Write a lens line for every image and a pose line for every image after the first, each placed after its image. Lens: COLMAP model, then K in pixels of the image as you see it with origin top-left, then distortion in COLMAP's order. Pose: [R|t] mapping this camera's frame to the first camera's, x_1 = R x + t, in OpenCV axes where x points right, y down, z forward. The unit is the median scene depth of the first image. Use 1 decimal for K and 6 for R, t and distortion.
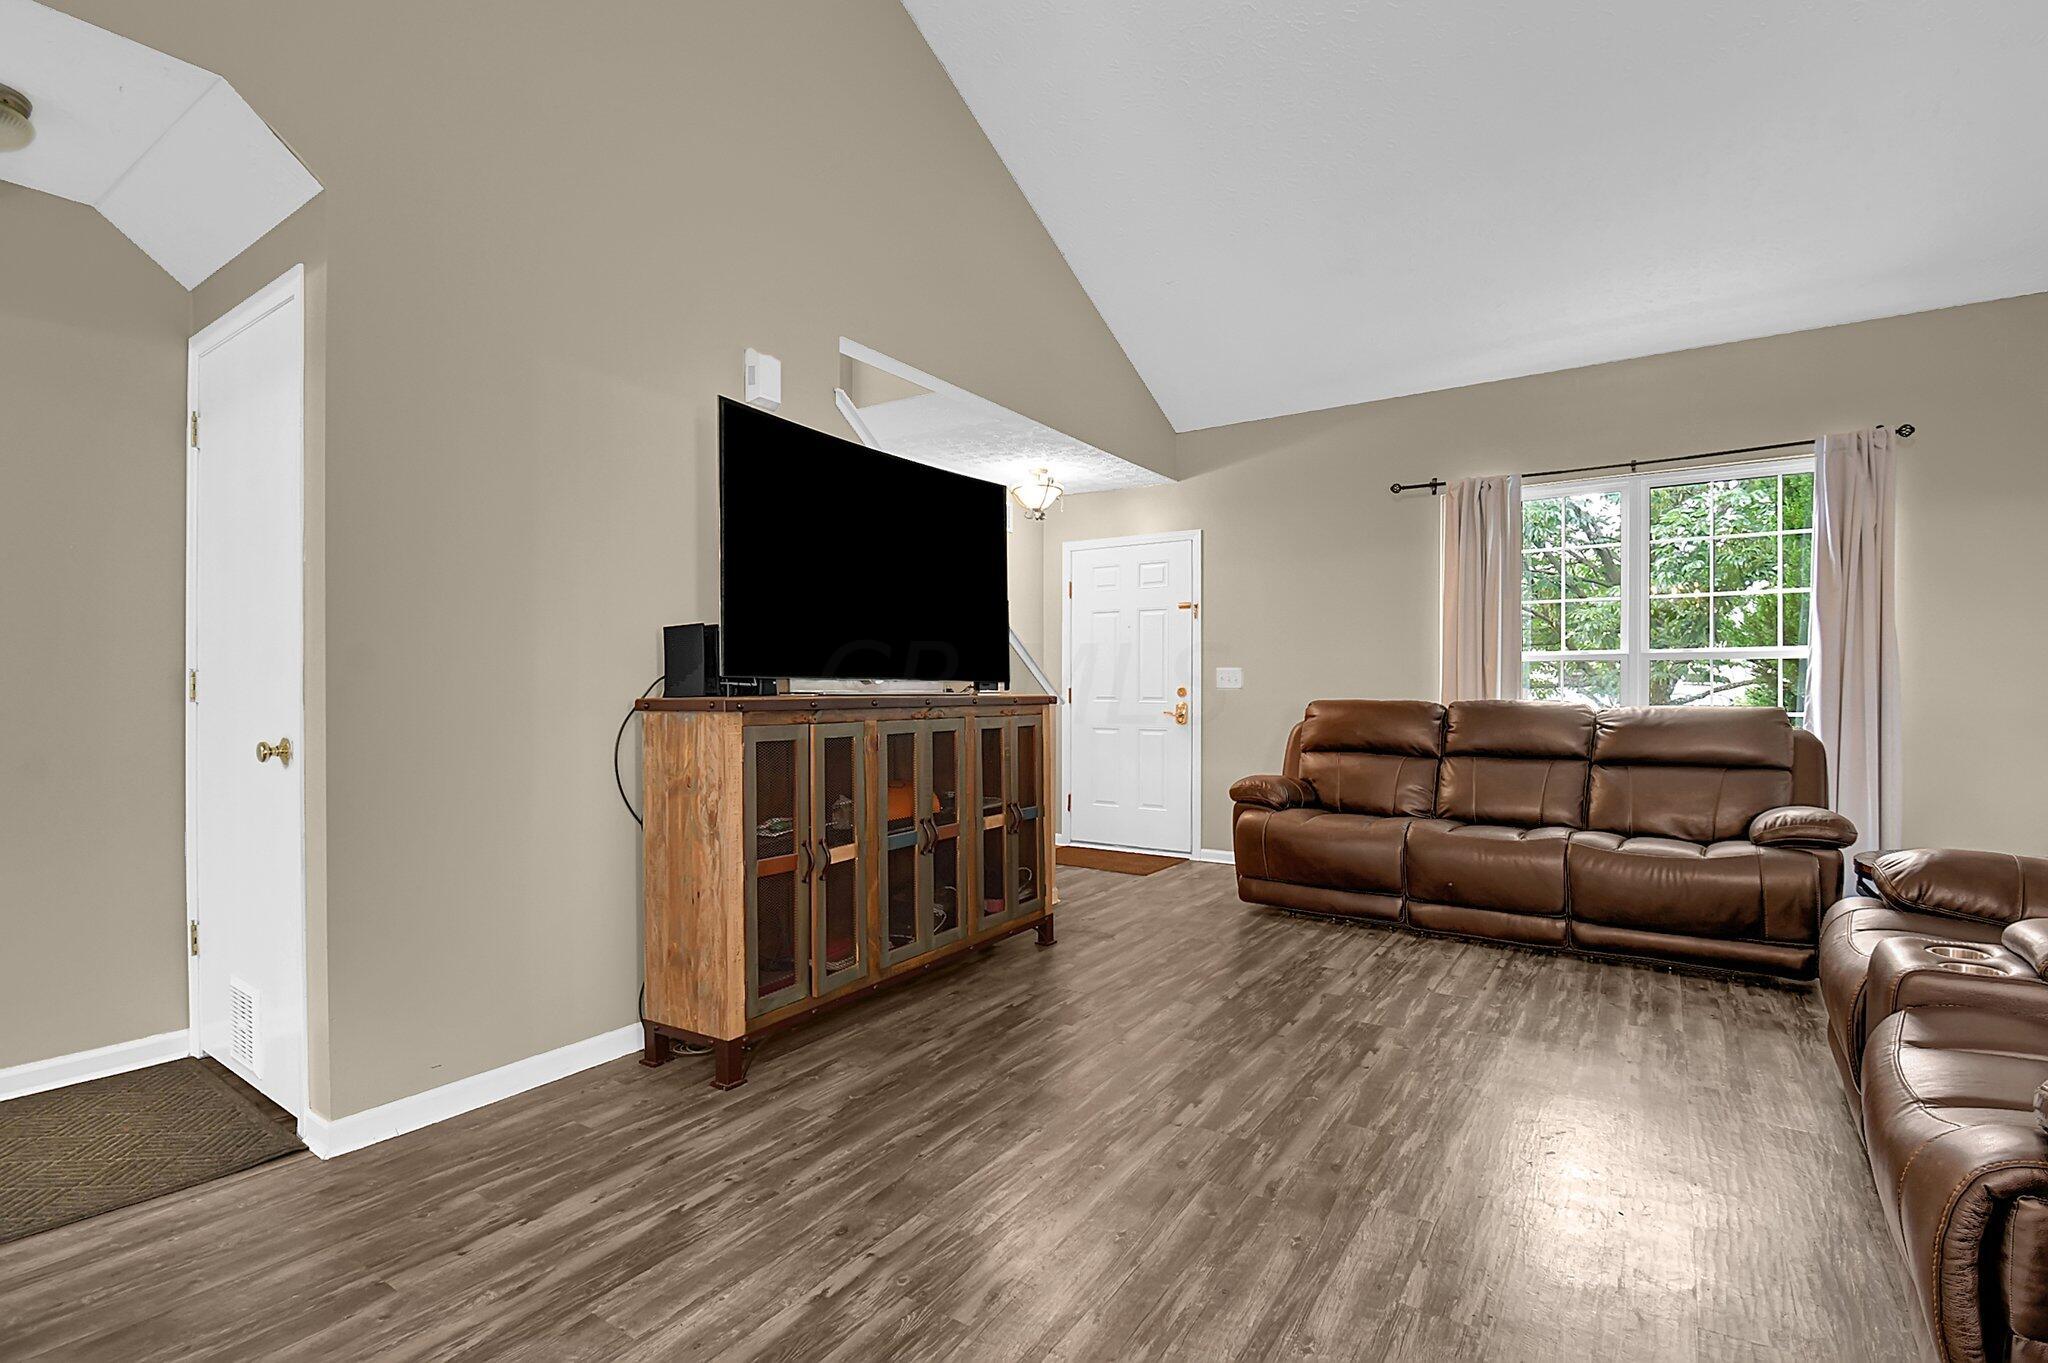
lens RADIAL K [[957.4, 0, 1019.0], [0, 957.4, 691.8], [0, 0, 1]] dist [0.004056, -0.014744]
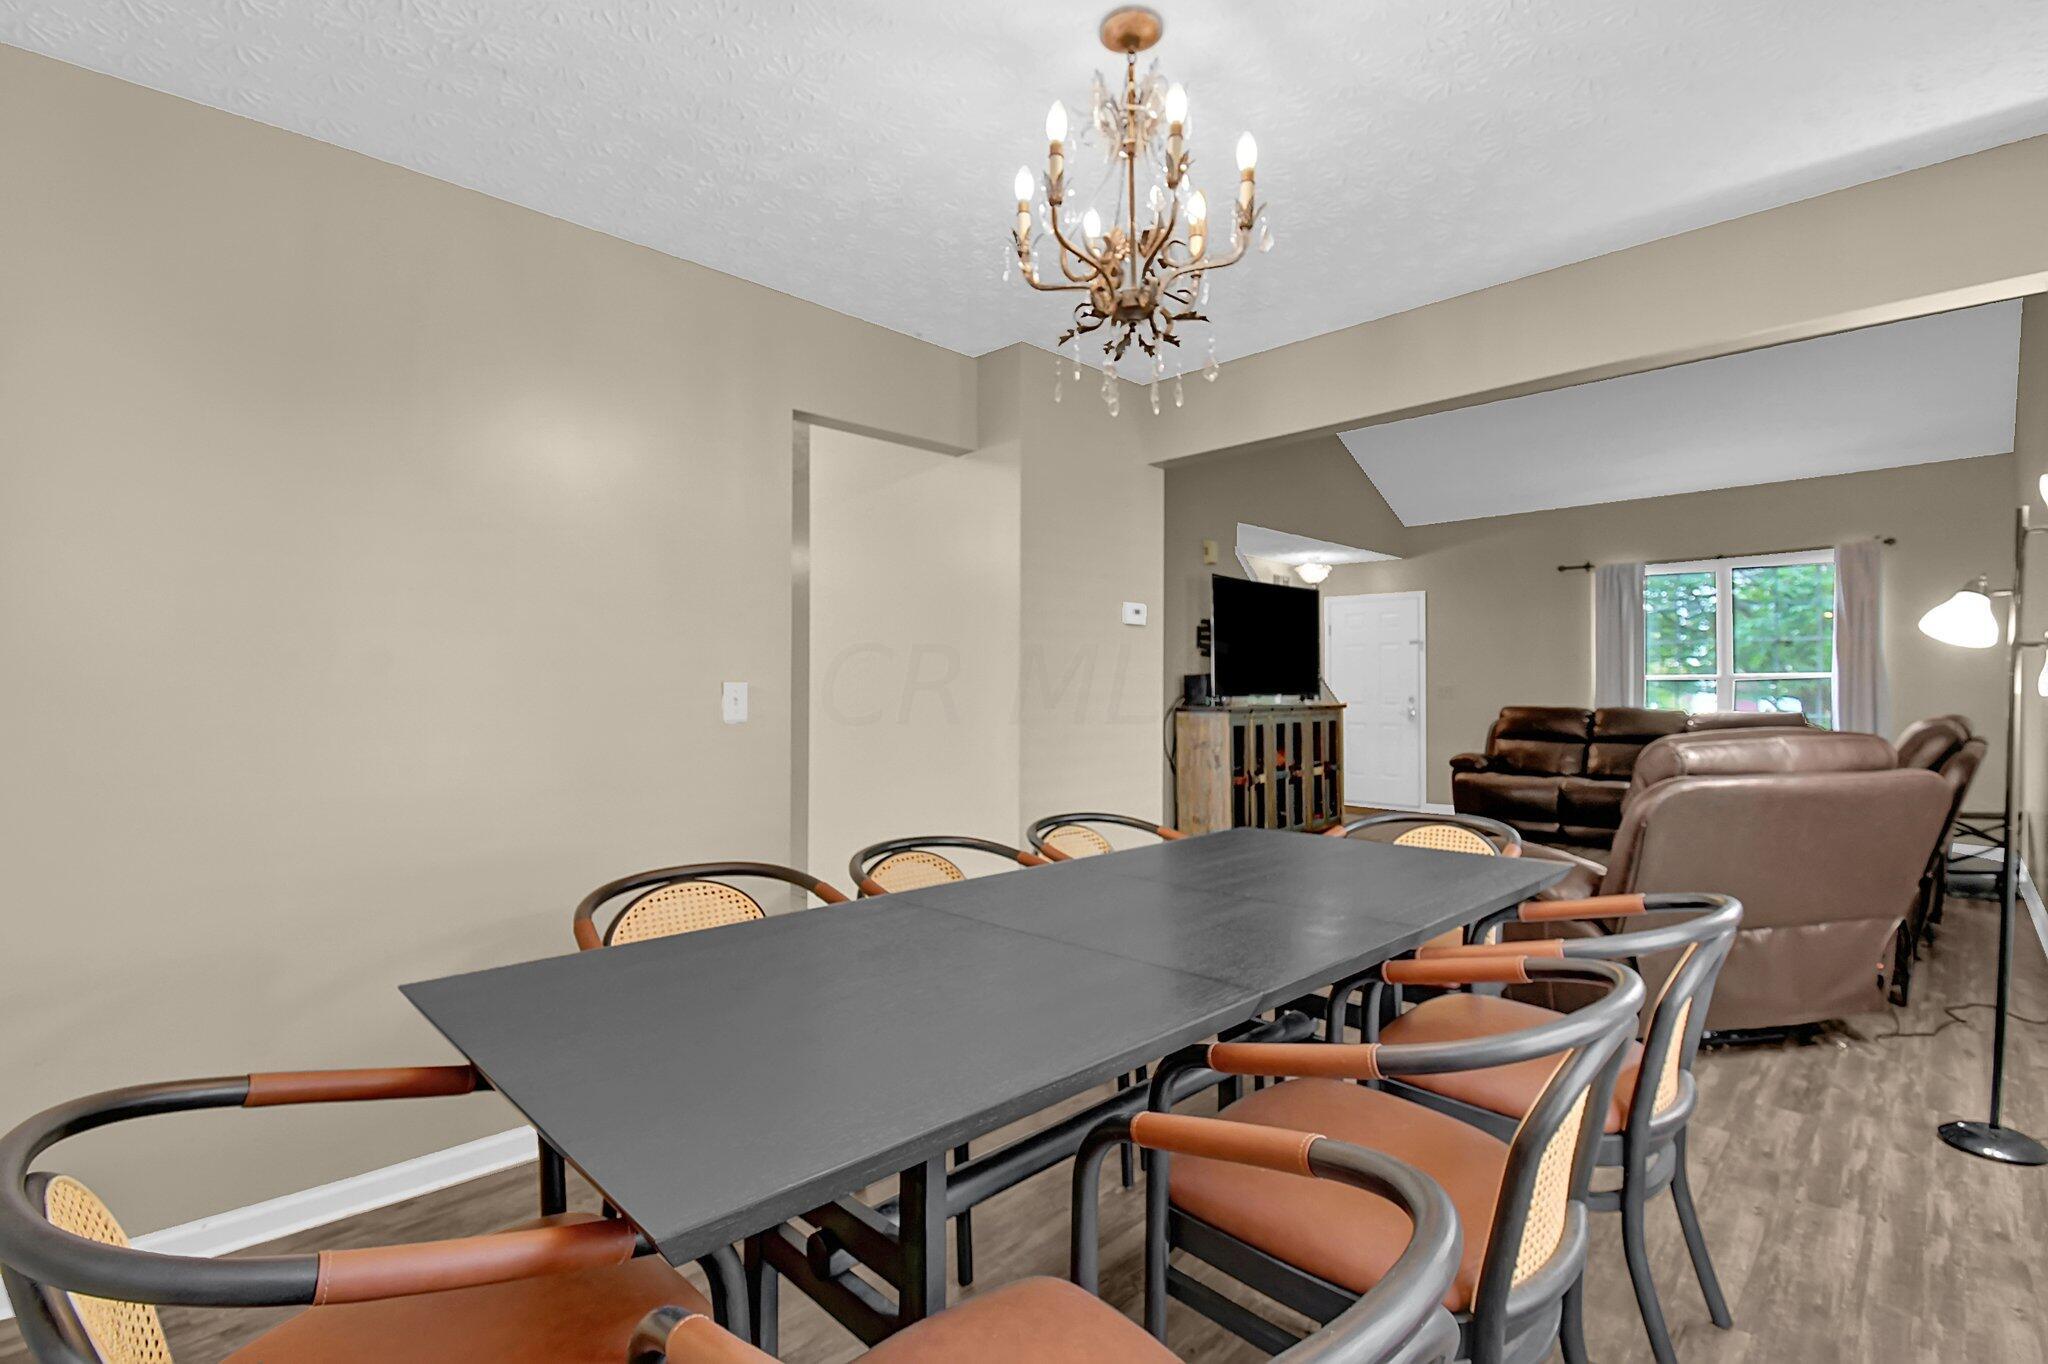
lens RADIAL K [[957.4, 0, 1011.4], [0, 957.4, 671.5], [0, 0, 1]] dist [0.004056, -0.014744]
pose [[0.981039, -0.005472, -0.193734, -0.262957], [0.001333, 0.999768, -0.021488, -0.021517], [0.193807, 0.020822, 0.980819, -1.008537]]
